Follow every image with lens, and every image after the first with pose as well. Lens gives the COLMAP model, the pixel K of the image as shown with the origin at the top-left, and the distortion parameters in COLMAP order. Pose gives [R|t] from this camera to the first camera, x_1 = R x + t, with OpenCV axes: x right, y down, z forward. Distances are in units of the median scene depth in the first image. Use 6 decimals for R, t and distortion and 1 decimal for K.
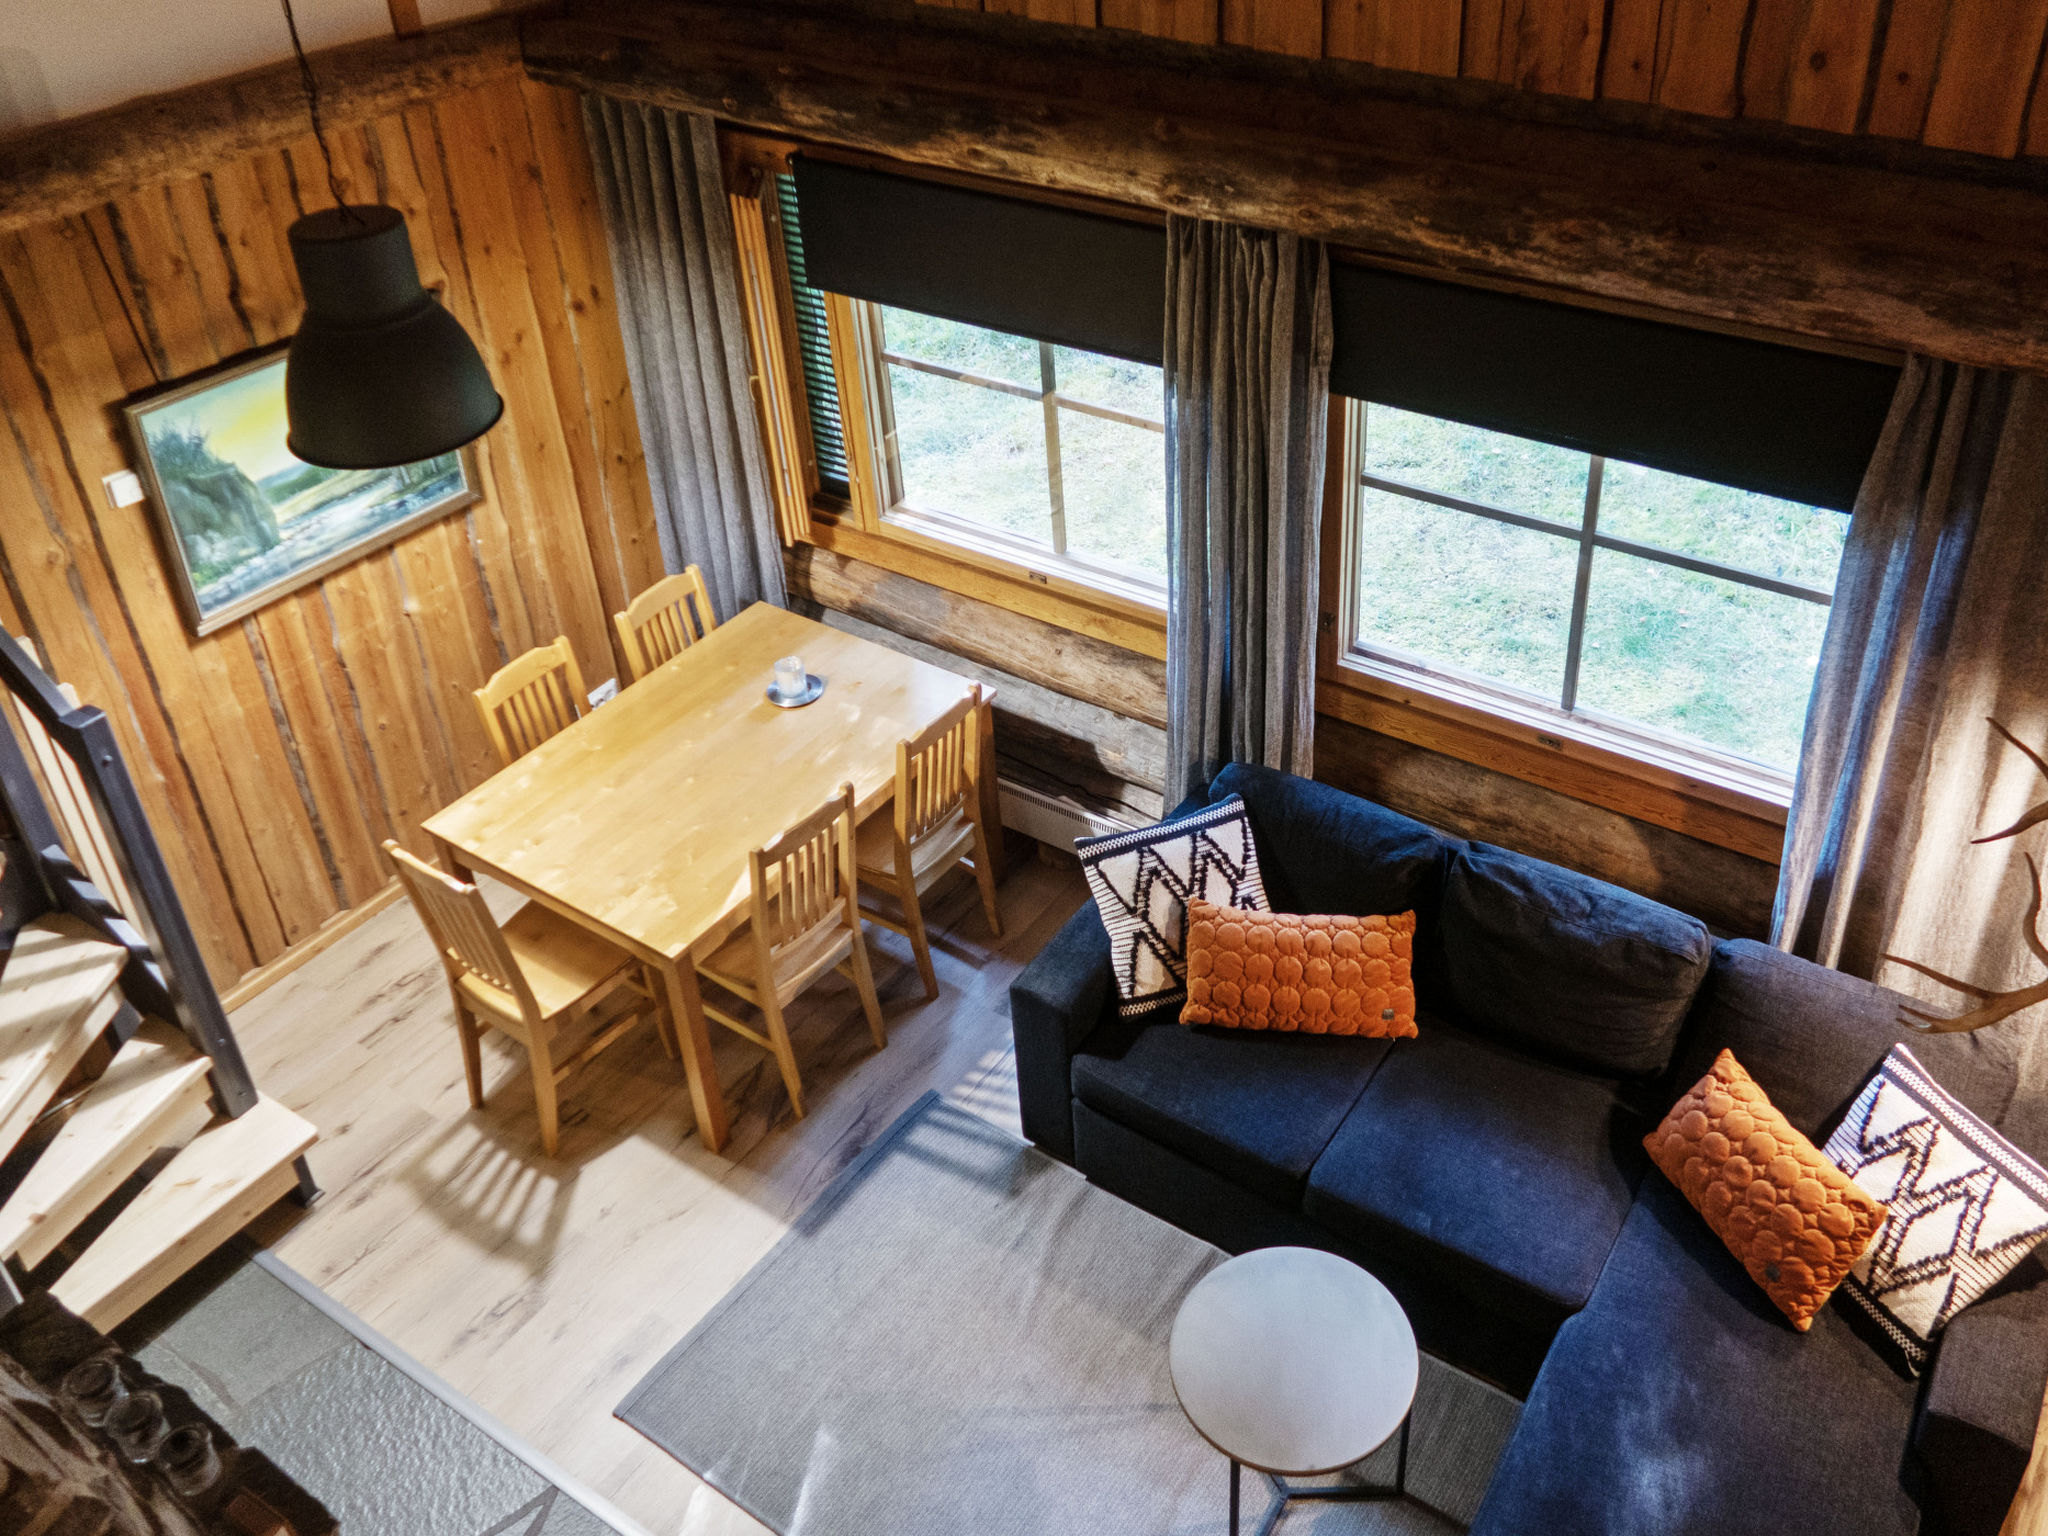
lens RADIAL K [[1739.3, 0, 1190.5], [0, 1739.3, 580.7], [0, 0, 1]] dist [-0.036758, 0.025115]
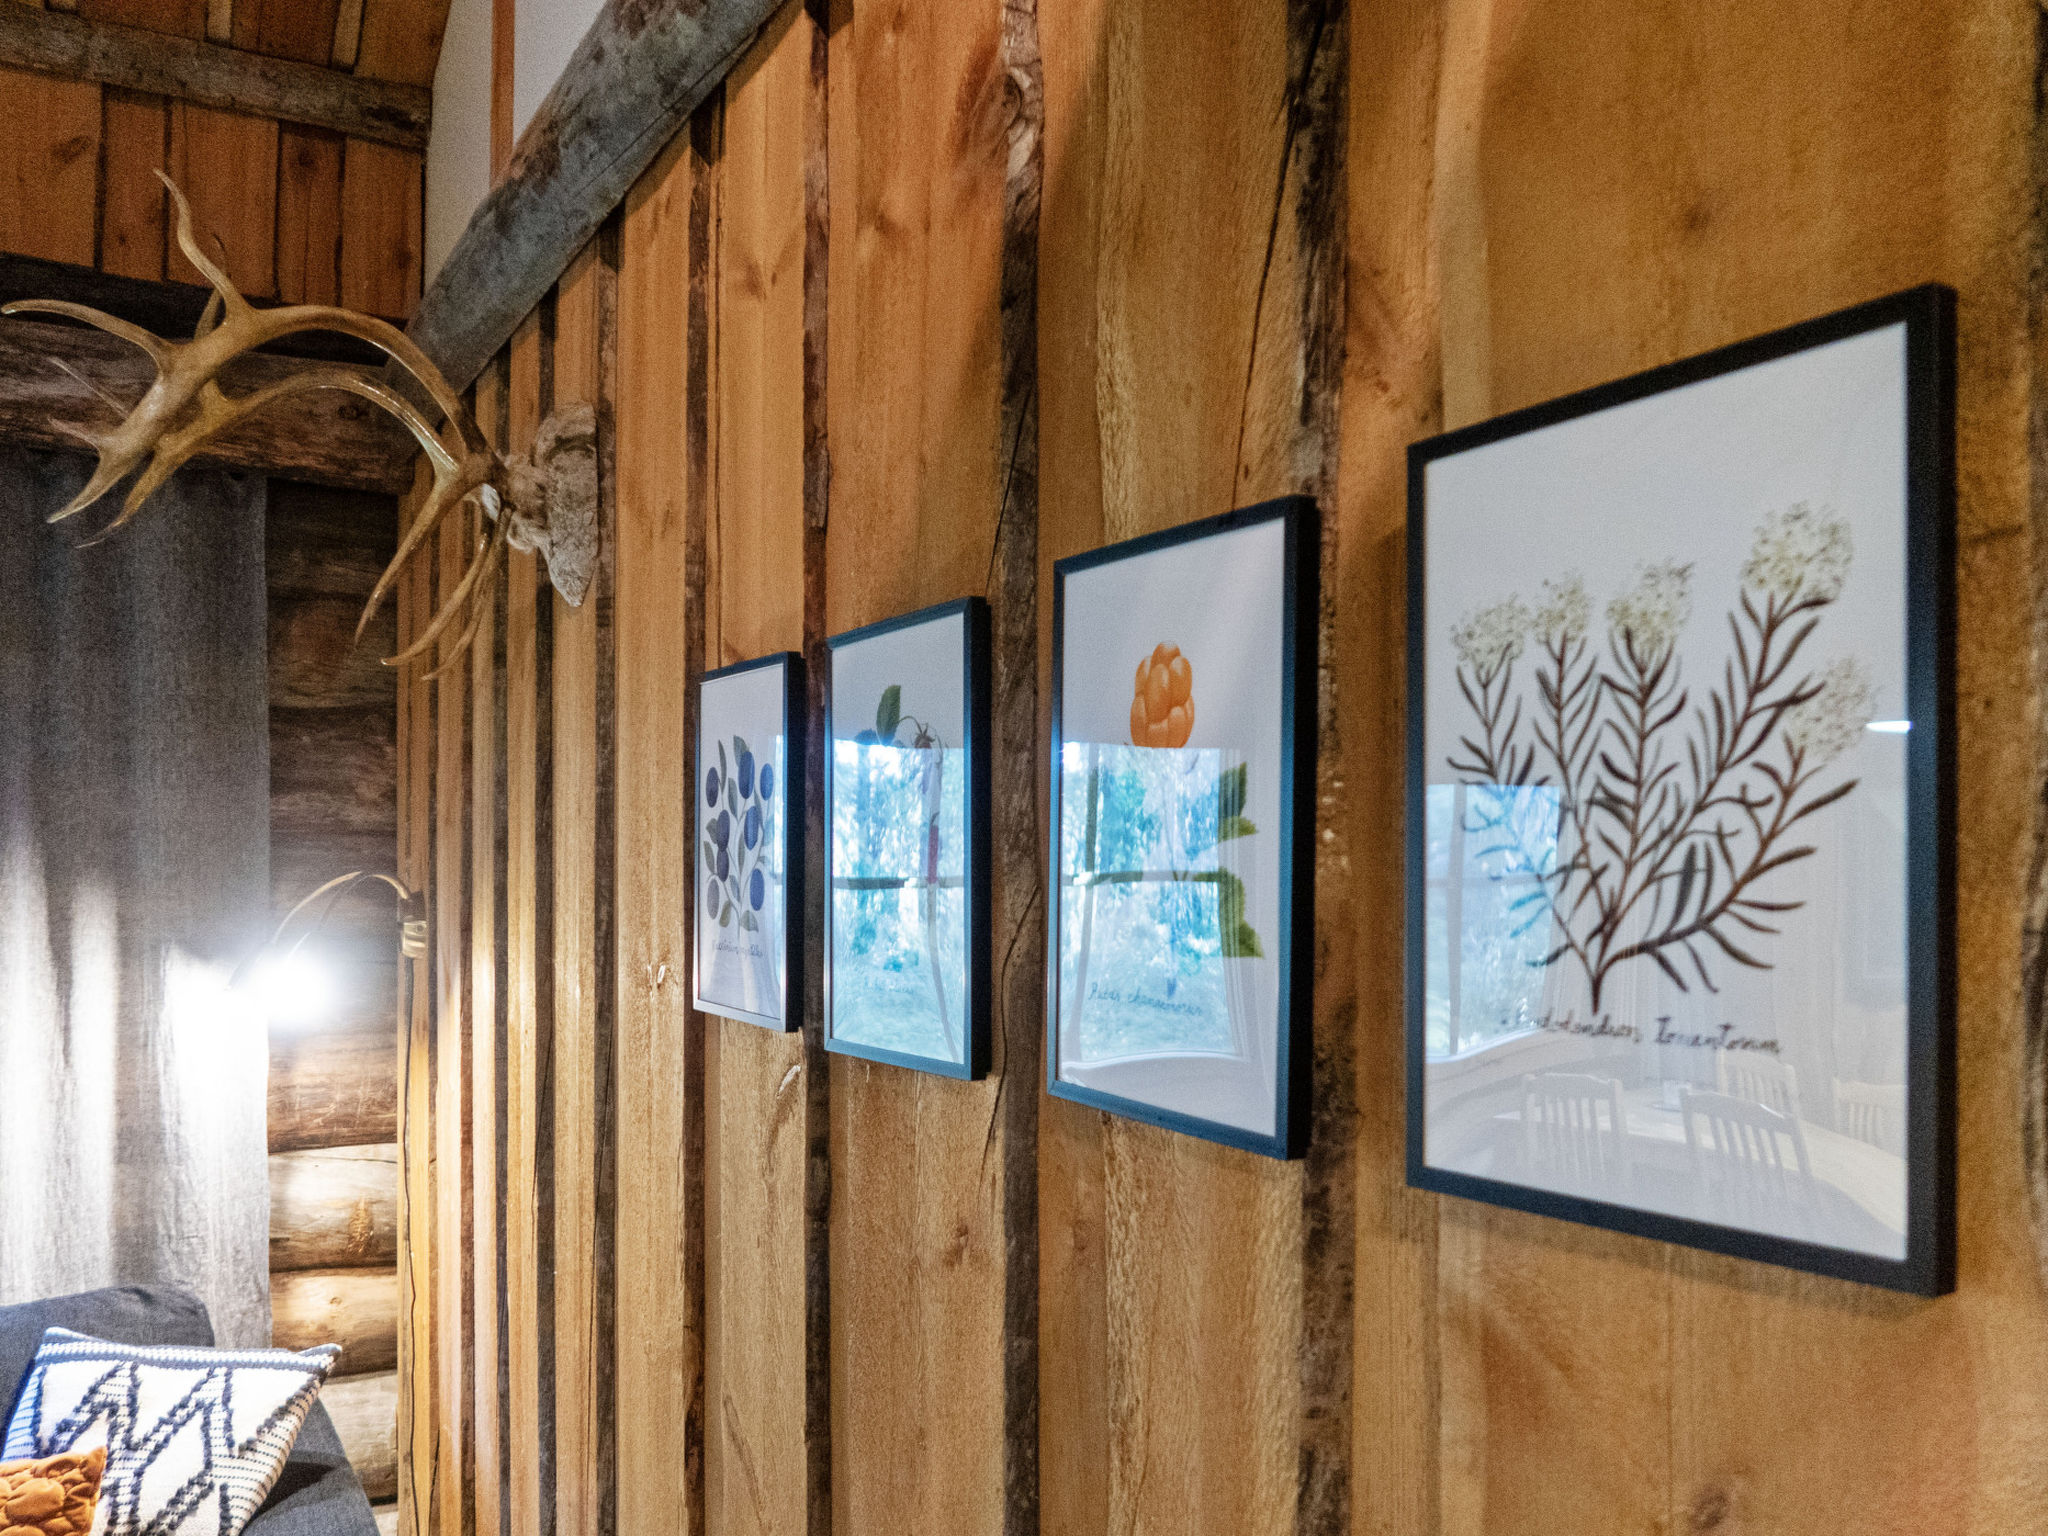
lens RADIAL K [[1608.6, 0, 1015.0], [0, 1608.6, 894.6], [0, 0, 1]] dist [-0.031326, 0.023319]
pose [[0.484213, -0.009477, 0.874899, 0.011191], [0.434313, 0.870654, -0.230940, 0.409834], [-0.759546, 0.491804, 0.425698, 0.274607]]
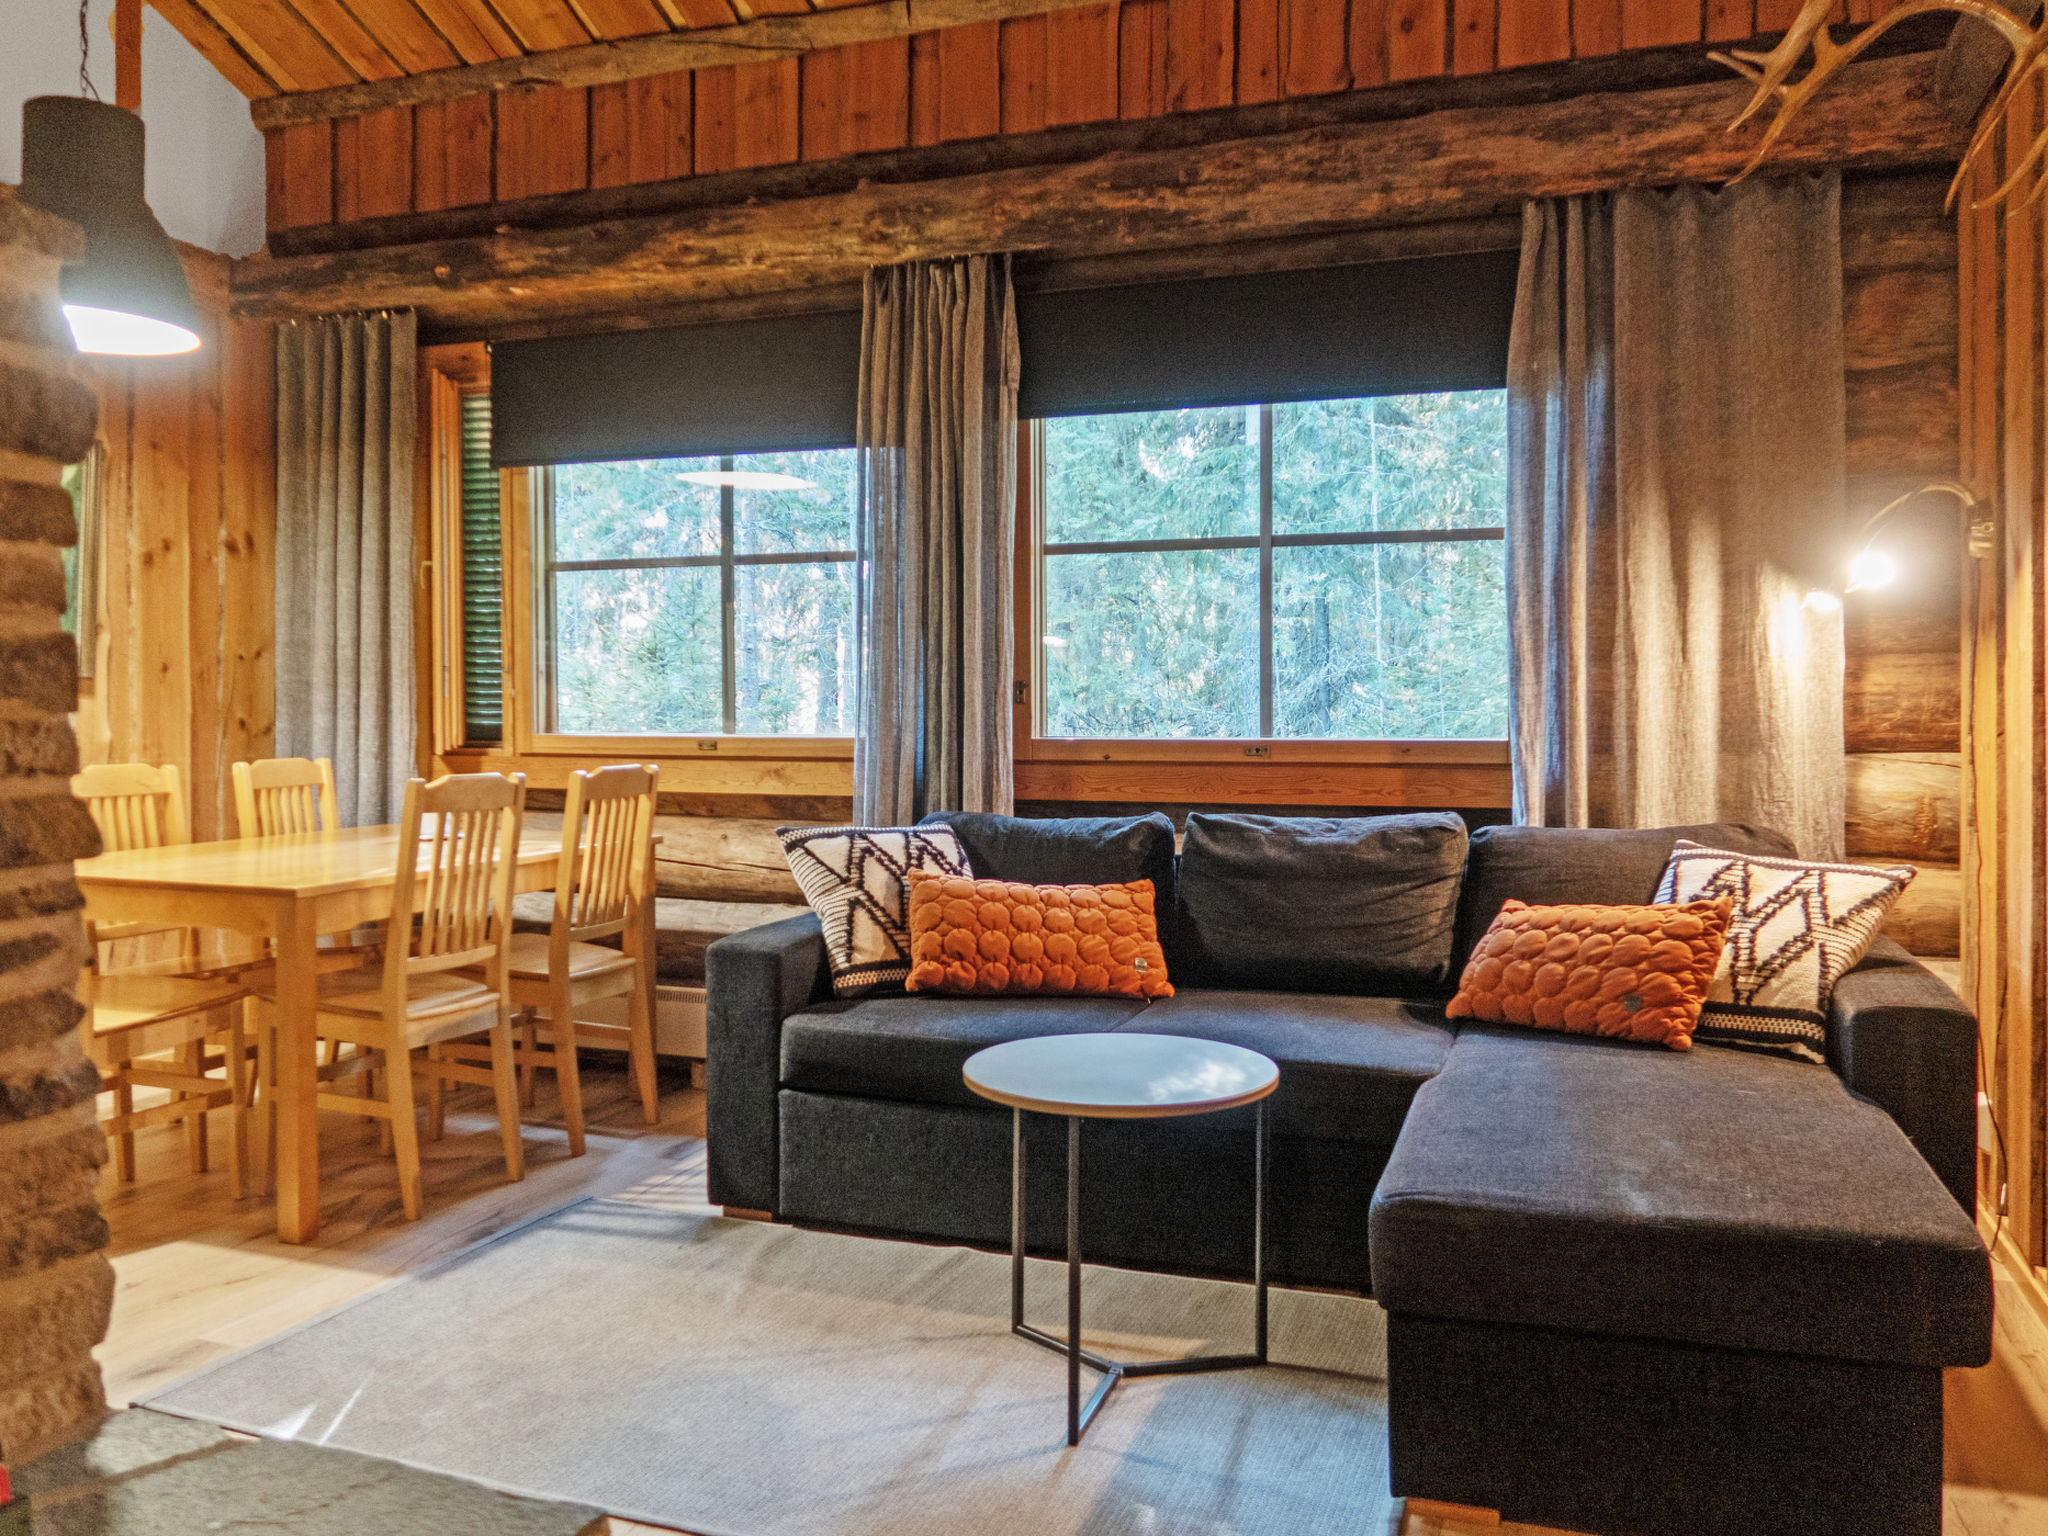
lens RADIAL K [[1608.6, 0, 1055.4], [0, 1608.6, 722.4], [0, 0, 1]] dist [-0.031326, 0.023319]
pose [[0.978372, 0.010179, 0.206604, -0.105205], [0.097120, 0.859254, -0.502245, 0.576520], [-0.182637, 0.511448, 0.839681, 0.258321]]
